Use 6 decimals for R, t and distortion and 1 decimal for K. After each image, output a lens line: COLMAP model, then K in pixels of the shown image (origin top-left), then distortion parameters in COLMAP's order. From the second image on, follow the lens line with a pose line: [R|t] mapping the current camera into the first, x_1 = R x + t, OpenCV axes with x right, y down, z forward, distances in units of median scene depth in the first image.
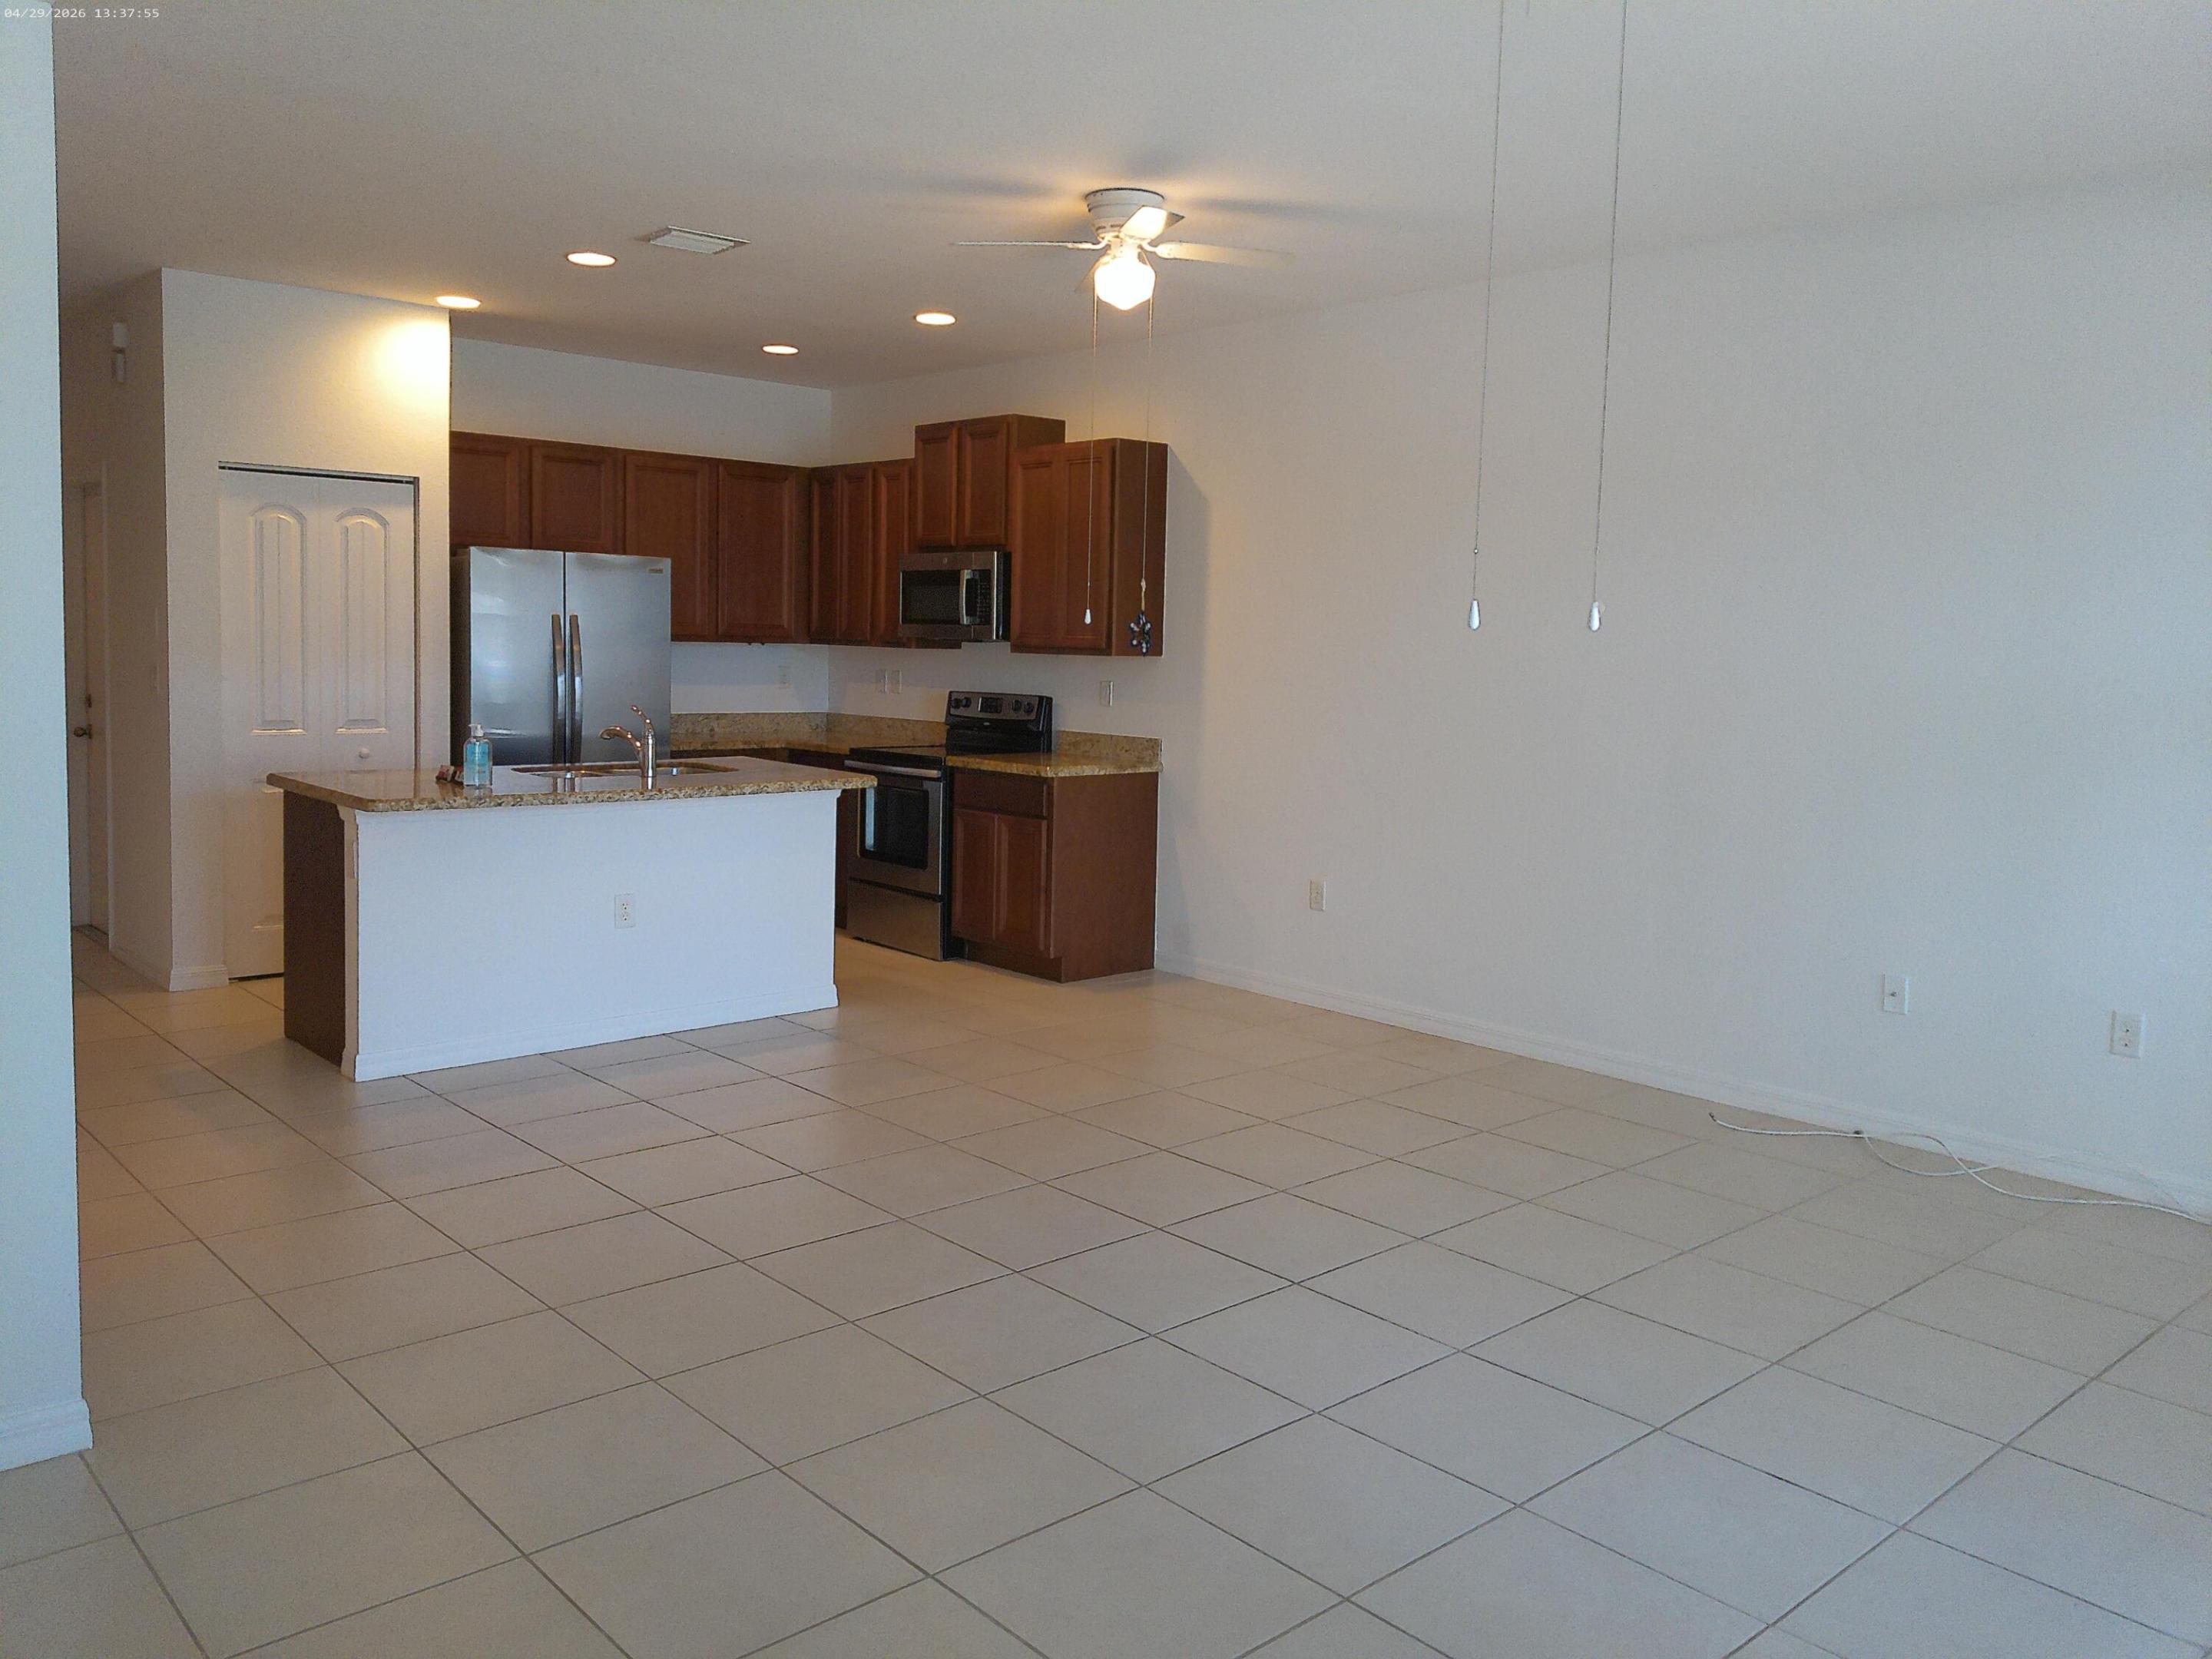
lens RADIAL K [[1713.6, 0, 1095.5], [0, 1713.6, 760.9], [0, 0, 1]] dist [0.141956, -0.350648]
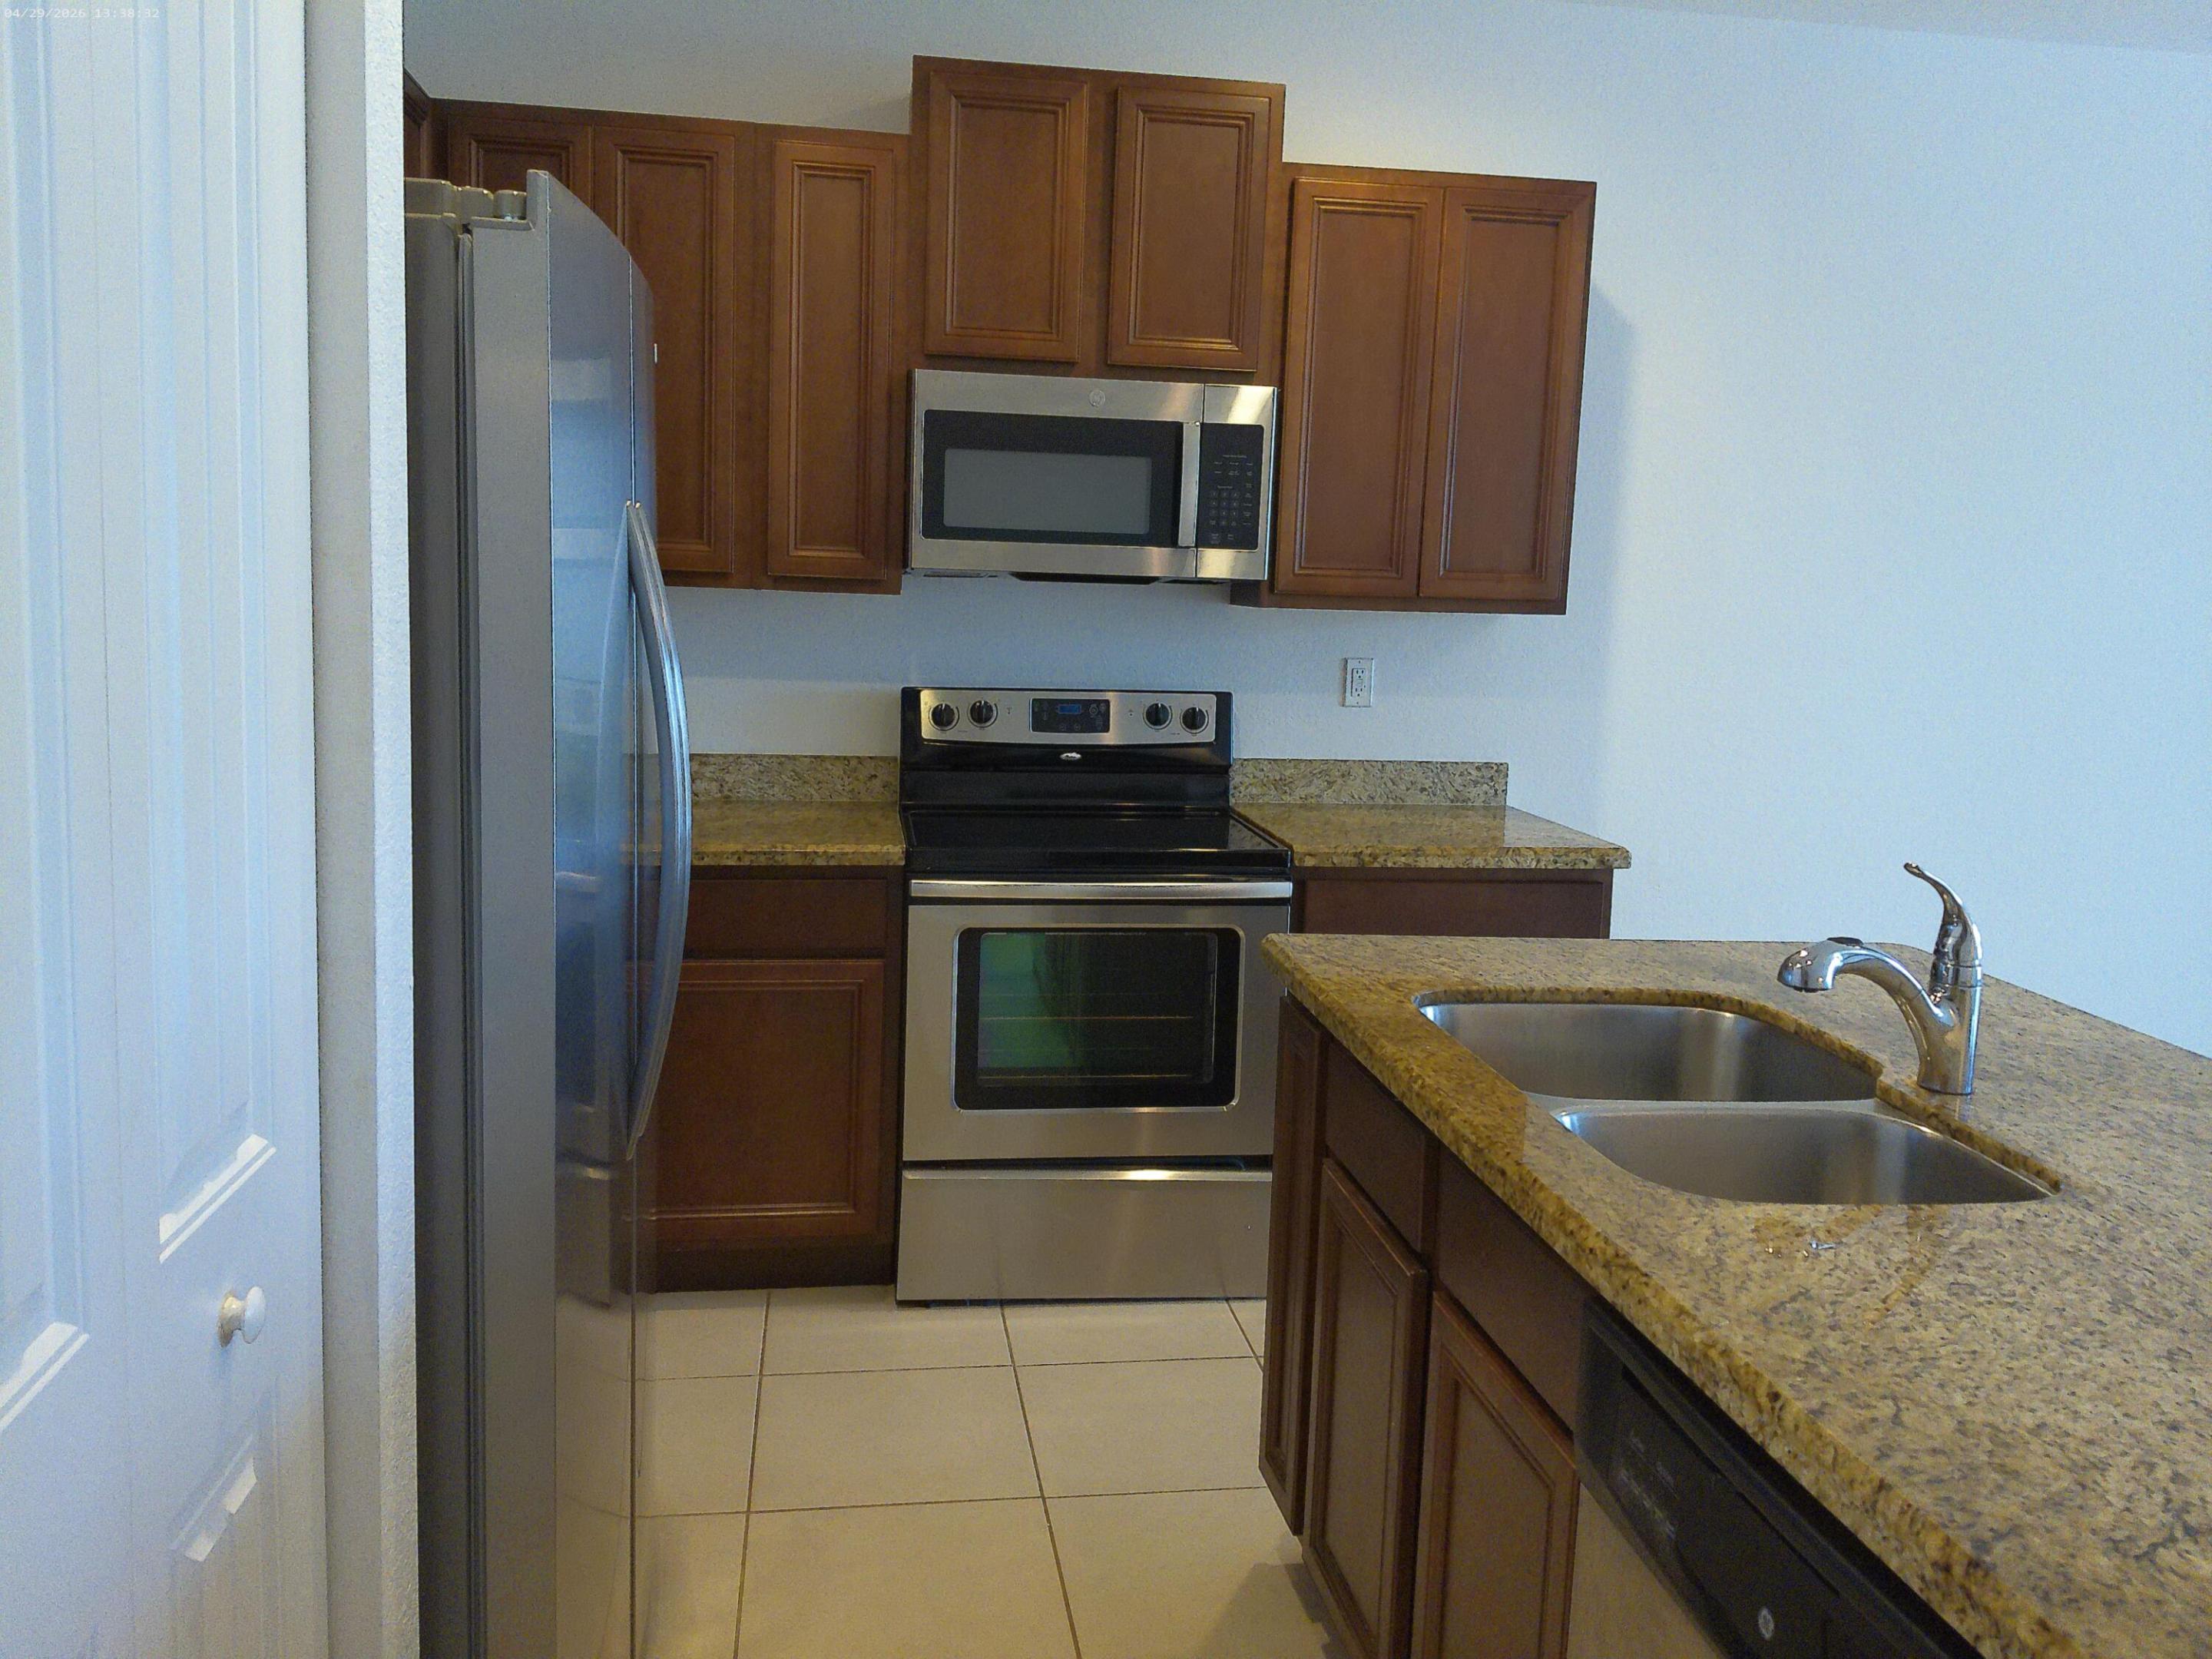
lens RADIAL K [[1713.6, 0, 1095.5], [0, 1713.6, 760.9], [0, 0, 1]] dist [0.141956, -0.350648]
pose [[0.554285, -0.094210, 0.826978, -0.488953], [0.041233, 0.995462, 0.085767, -0.065738], [-0.831305, -0.013440, 0.555654, 0.803897]]
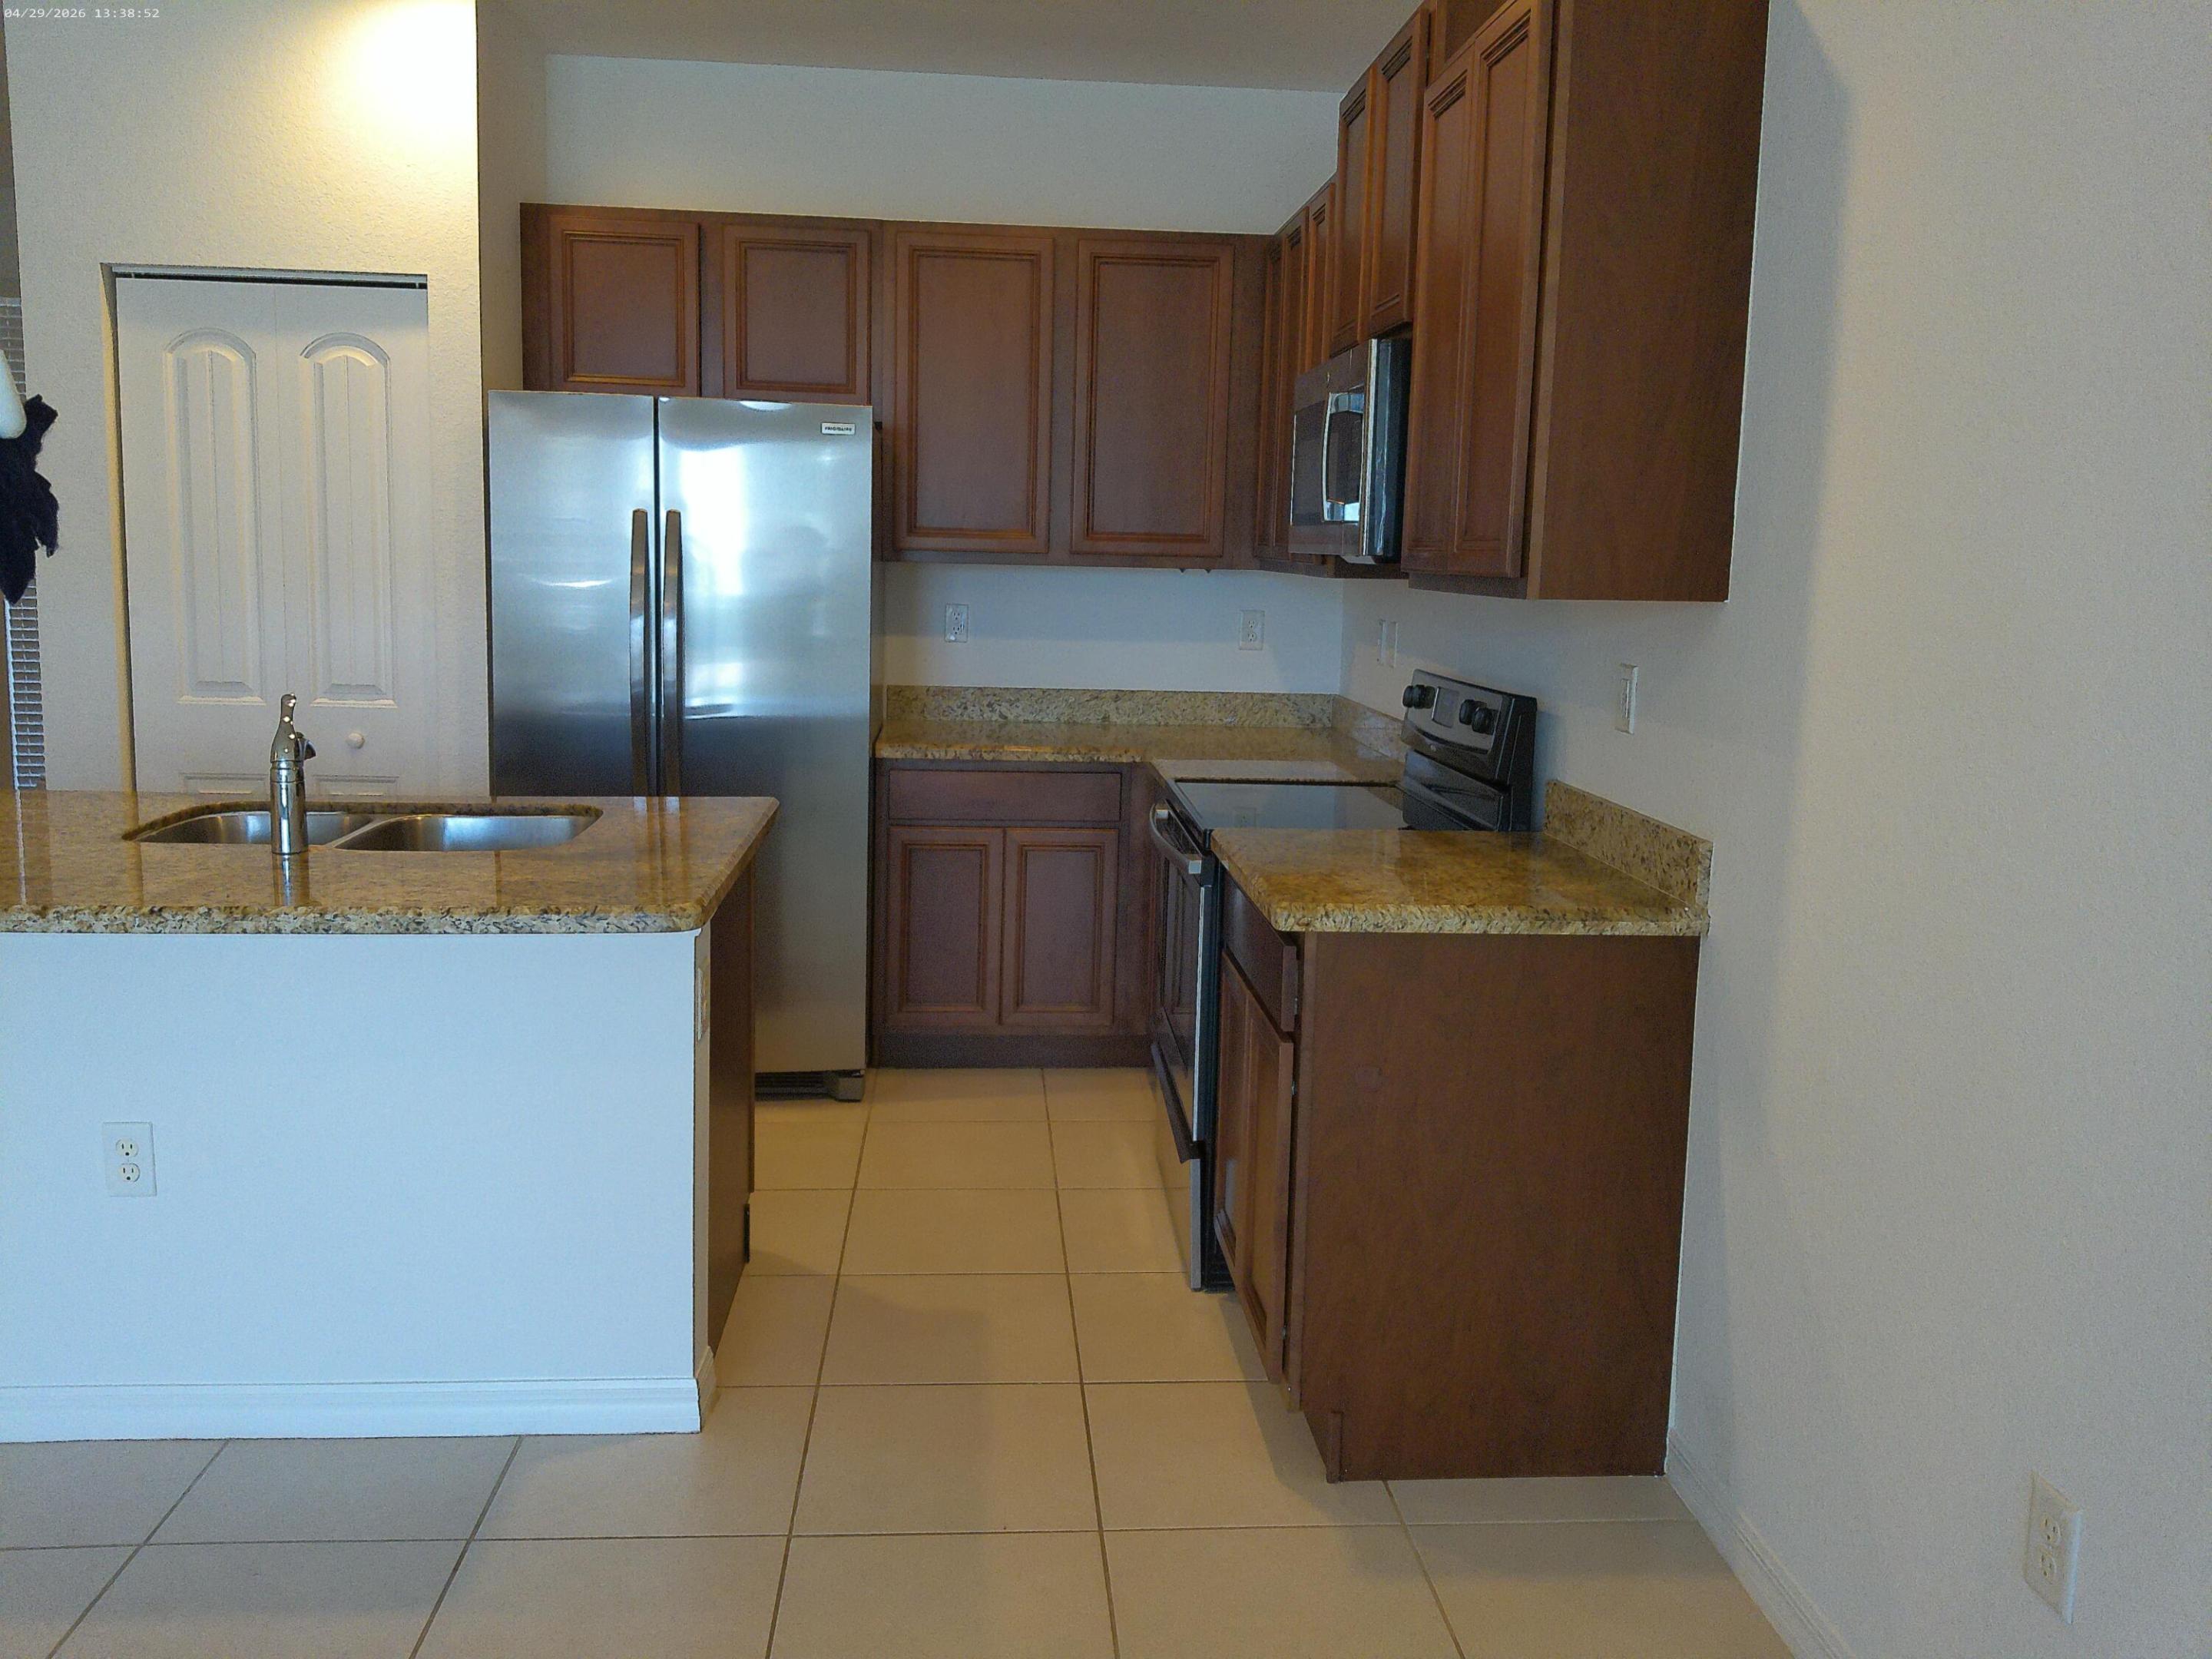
lens RADIAL K [[1713.6, 0, 1095.5], [0, 1713.6, 760.9], [0, 0, 1]] dist [0.141956, -0.350648]
pose [[0.798481, 0.072630, -0.597623, 0.147766], [-0.051212, 0.997292, 0.052778, -0.041107], [0.599838, -0.011537, 0.800038, 0.644776]]
